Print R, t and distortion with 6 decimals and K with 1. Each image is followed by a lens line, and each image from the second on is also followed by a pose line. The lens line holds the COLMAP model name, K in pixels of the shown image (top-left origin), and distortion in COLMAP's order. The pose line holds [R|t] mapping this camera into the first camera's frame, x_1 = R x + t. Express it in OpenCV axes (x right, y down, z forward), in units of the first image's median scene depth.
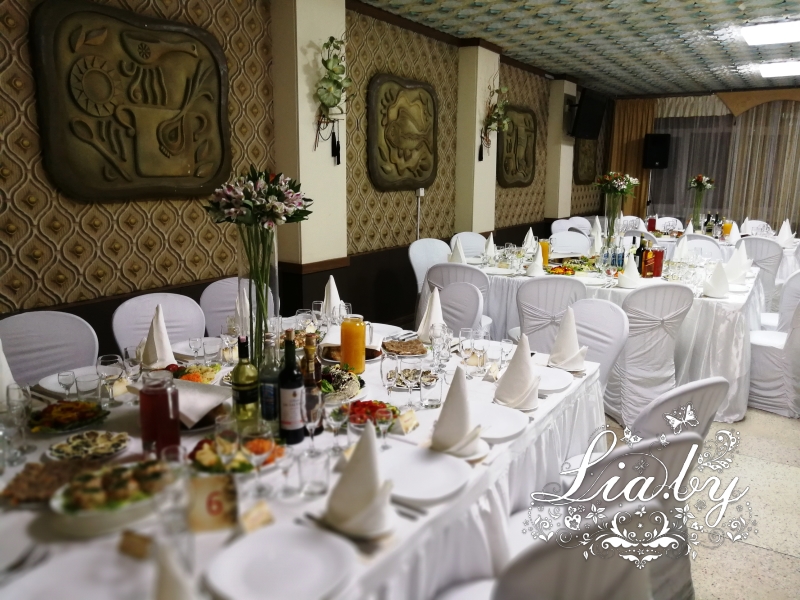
lens RADIAL K [[649.7, 0, 403.5], [0, 649.7, 298.7], [0, 0, 1]] dist [-0.020399, 0.041508]
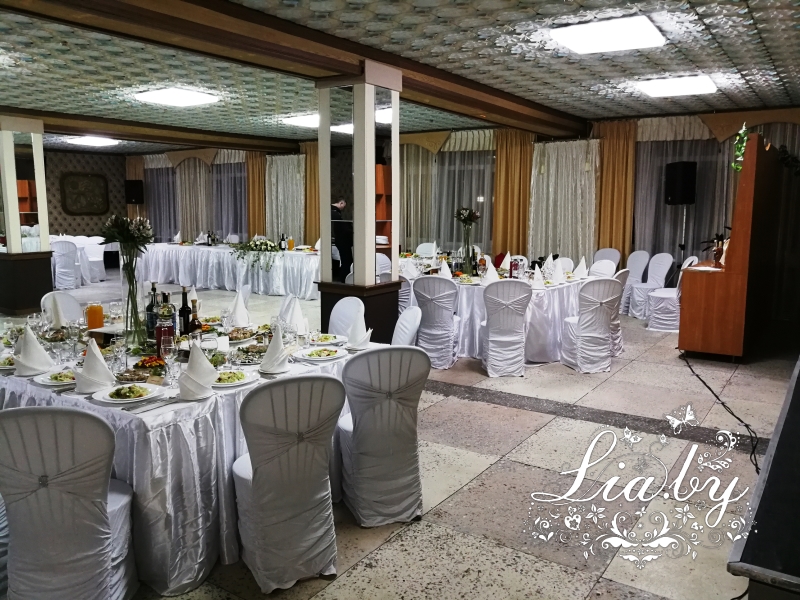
lens RADIAL K [[649.7, 0, 404.4], [0, 649.7, 299.2], [0, 0, 1]] dist [-0.020399, 0.041508]
pose [[0.999609, -0.001649, -0.027927, 1.947650], [0.000167, 0.998596, -0.052970, 0.164169], [0.027976, 0.052945, 0.998206, -0.770831]]
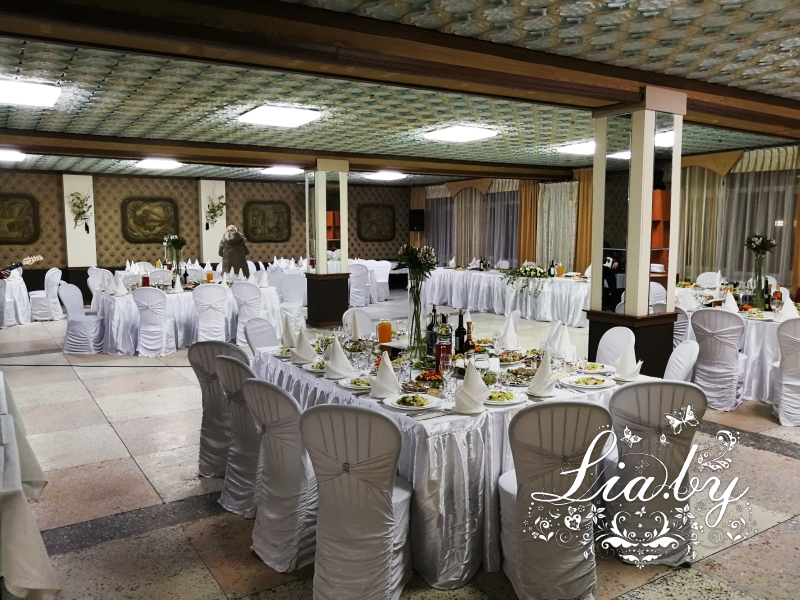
lens RADIAL K [[649.7, 0, 401.0], [0, 649.7, 297.3], [0, 0, 1]] dist [-0.020399, 0.041508]
pose [[0.905181, 0.031974, -0.423821, 1.949641], [-0.072349, 0.994205, -0.079517, 0.165121], [0.418822, 0.102640, 0.902249, -0.798086]]
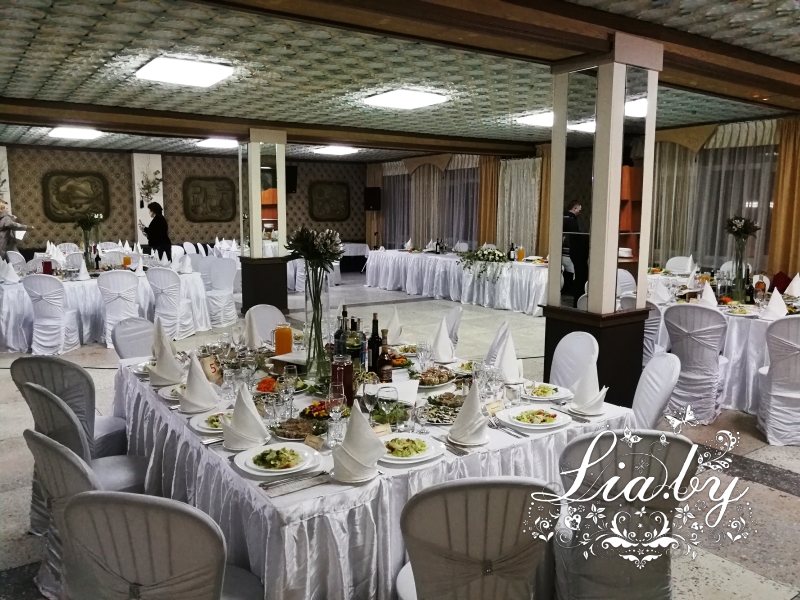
lens RADIAL K [[649.7, 0, 400.3], [0, 649.7, 296.7], [0, 0, 1]] dist [-0.020399, 0.041508]
pose [[0.923825, 0.044039, -0.380273, 1.934393], [-0.069221, 0.996203, -0.052795, 0.130376], [0.376504, 0.075096, 0.923366, -0.621722]]
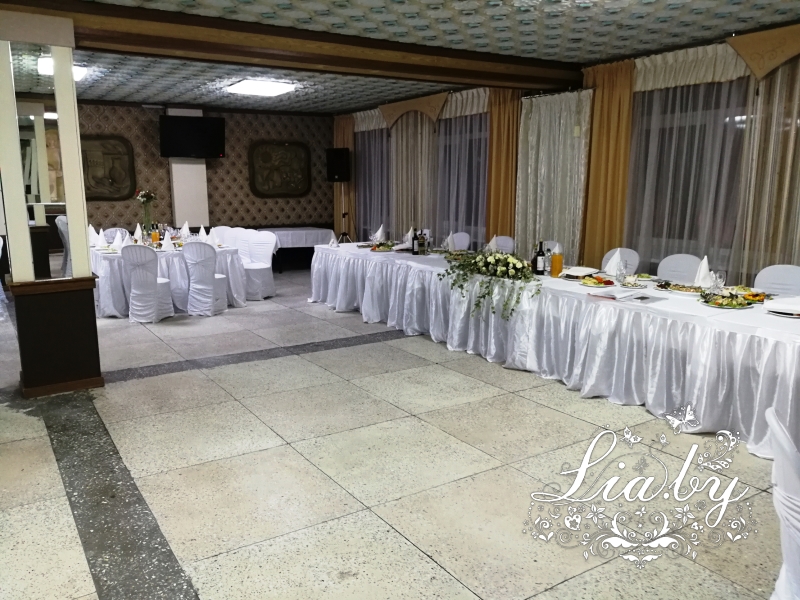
lens RADIAL K [[649.7, 0, 392.6], [0, 649.7, 302.8], [0, 0, 1]] dist [-0.020399, 0.041508]
pose [[0.903569, 0.066026, -0.423325, 1.743161], [-0.070232, 0.997515, 0.005677, -0.037130], [0.422647, 0.024601, 0.905960, 0.192307]]
